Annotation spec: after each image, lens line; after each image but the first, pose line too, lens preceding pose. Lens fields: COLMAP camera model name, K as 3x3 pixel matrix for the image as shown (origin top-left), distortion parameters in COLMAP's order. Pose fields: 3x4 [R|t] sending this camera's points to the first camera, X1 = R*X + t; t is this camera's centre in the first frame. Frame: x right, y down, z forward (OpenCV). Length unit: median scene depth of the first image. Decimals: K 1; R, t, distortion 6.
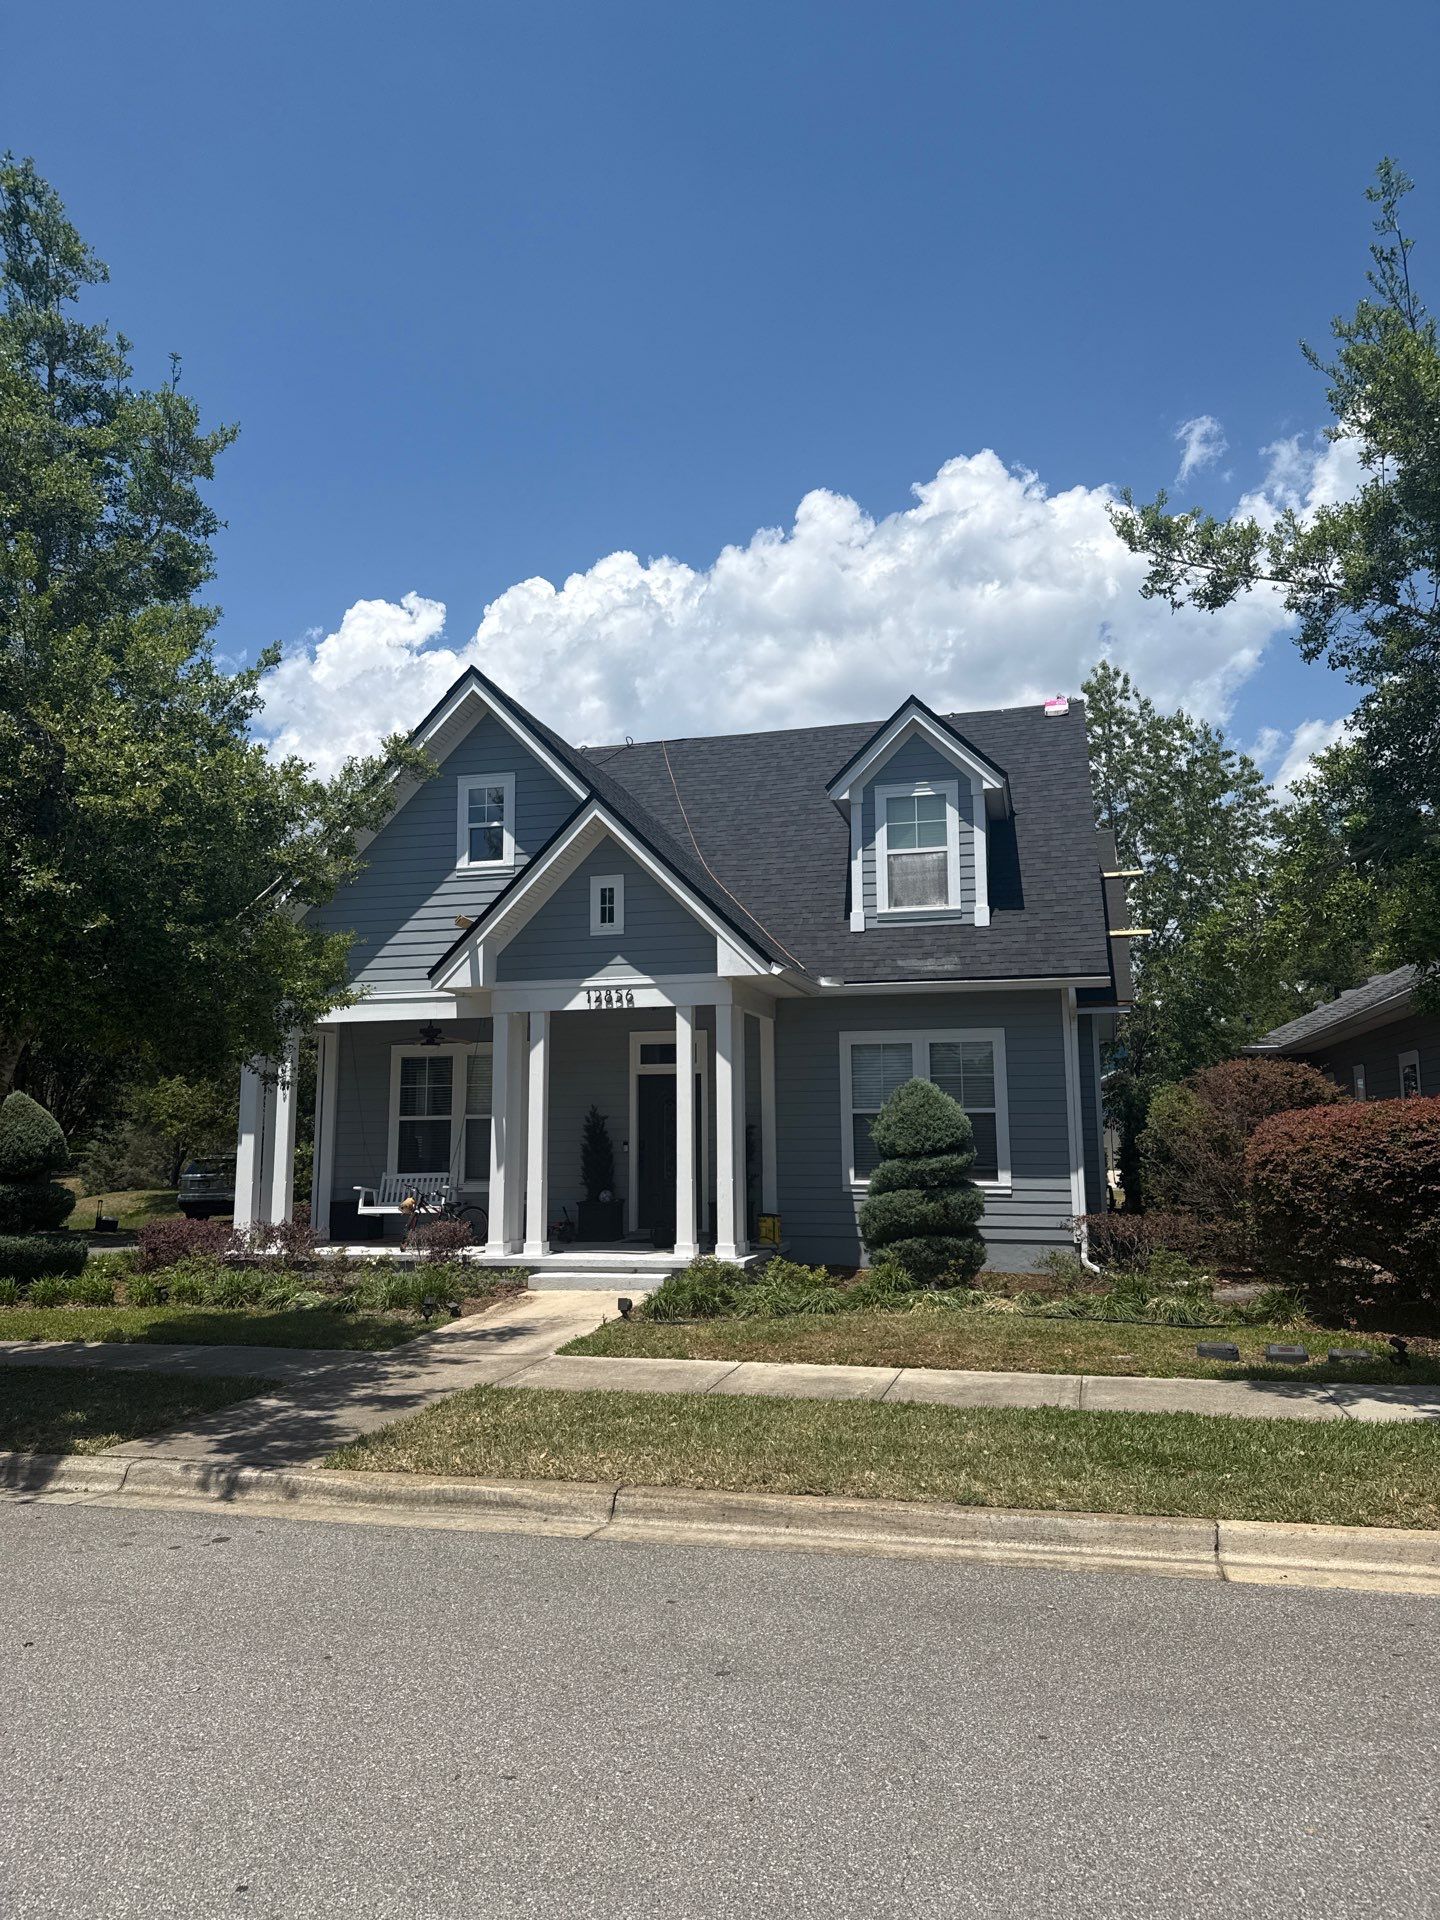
lens RADIAL K [[1306.1, 0, 745.4], [0, 1306.1, 980.5], [0, 0, 1]] dist [0.036676, -0.041546]
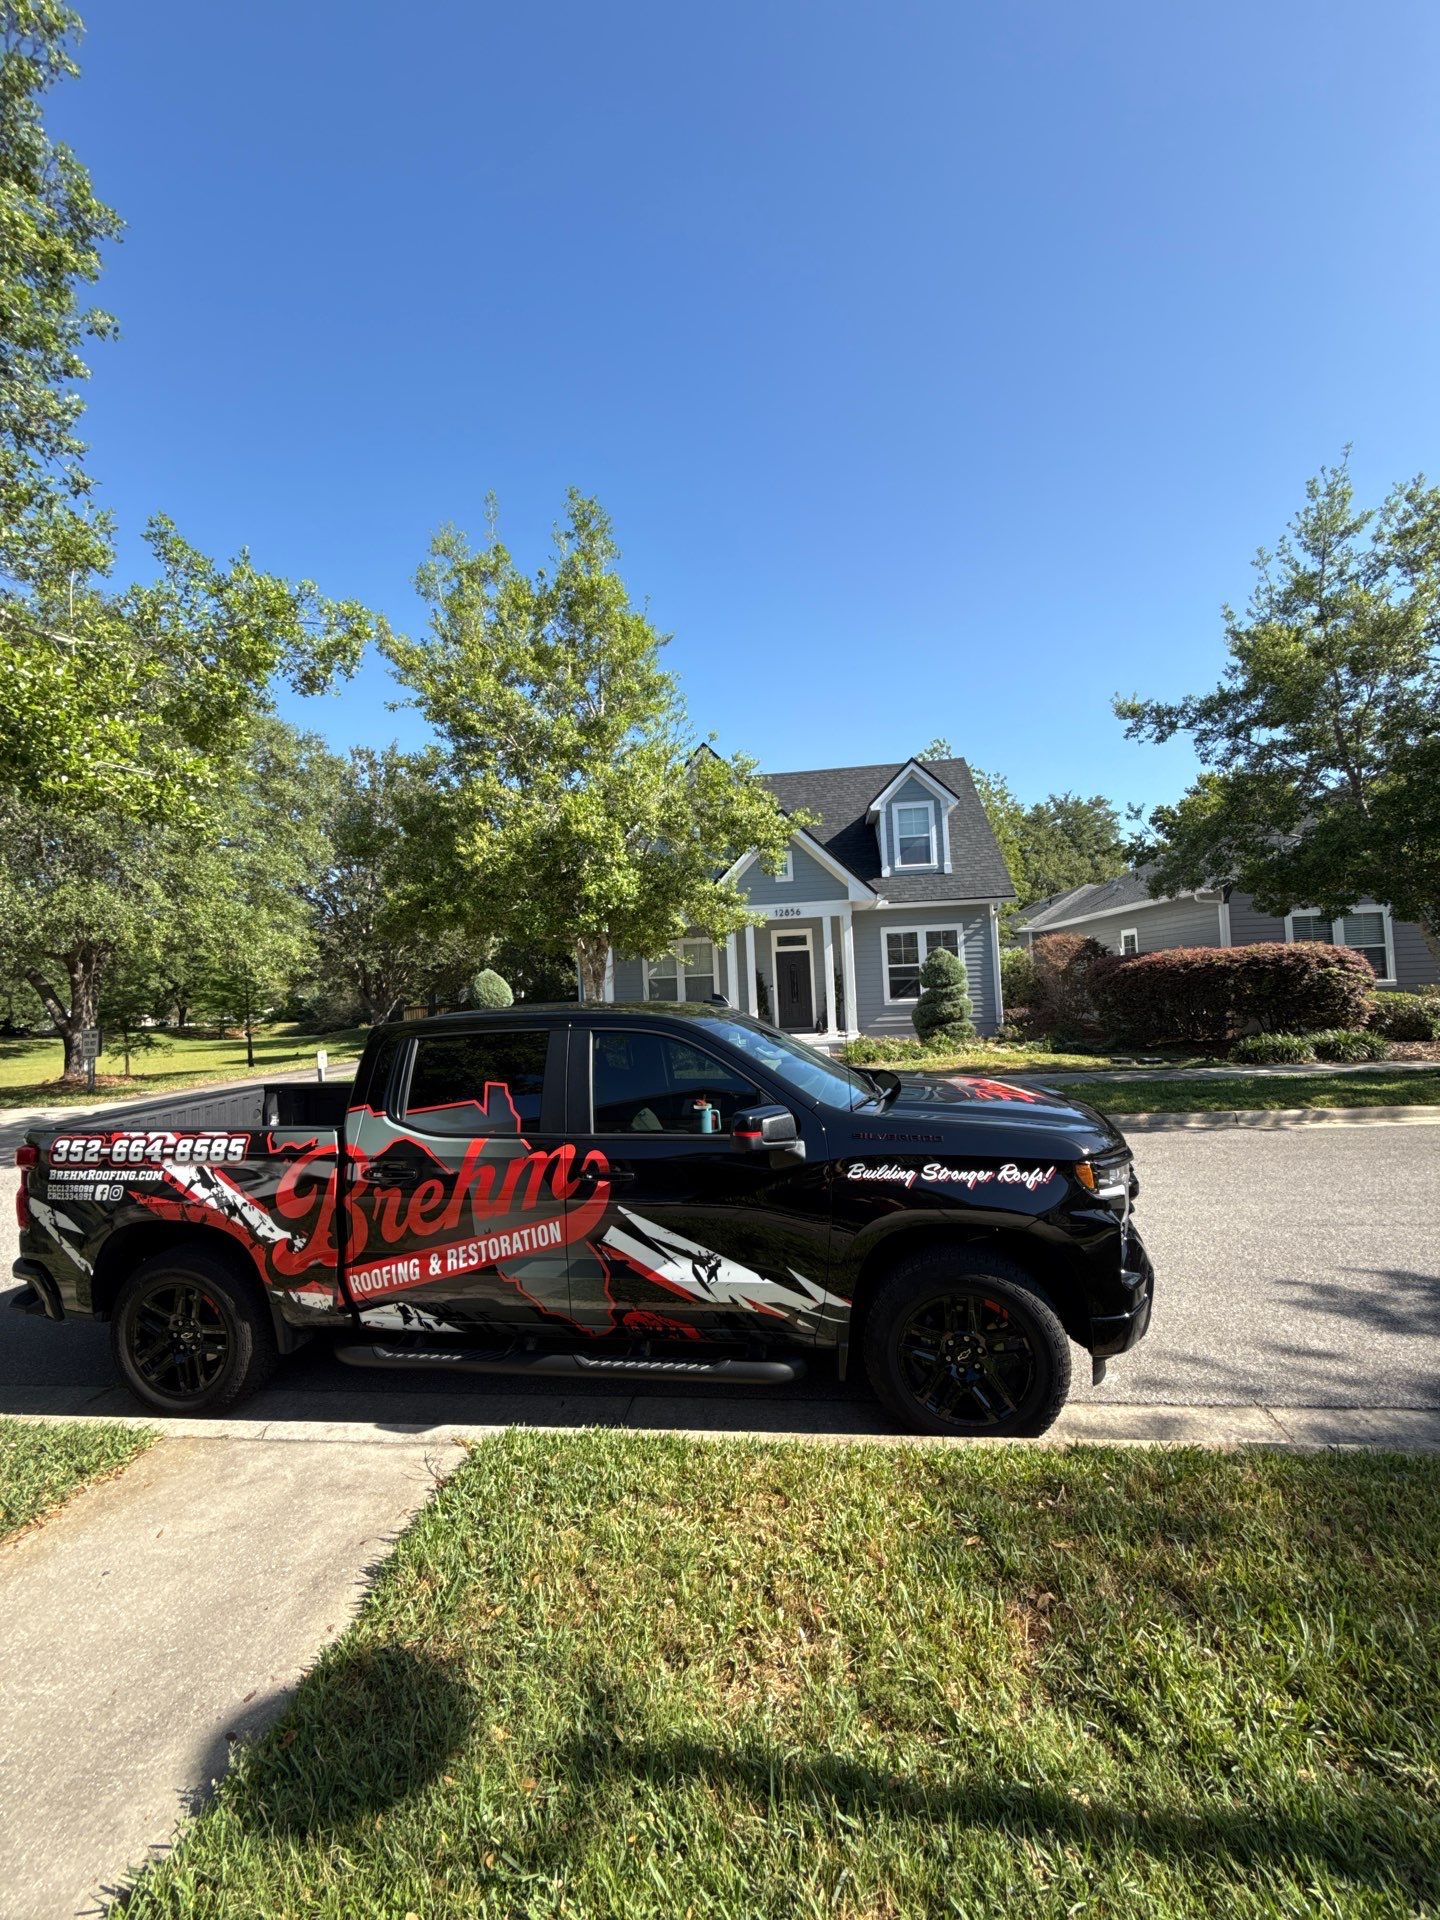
lens RADIAL K [[766.9, 0, 720.0], [0, 766.9, 960.0], [0, 0, 1]] dist [0.002453, 0.000144]
pose [[0.996867, -0.029854, 0.073248, -0.295091], [0.023740, 0.996269, 0.082968, -0.016989], [-0.075451, -0.080969, 0.993857, -0.182084]]
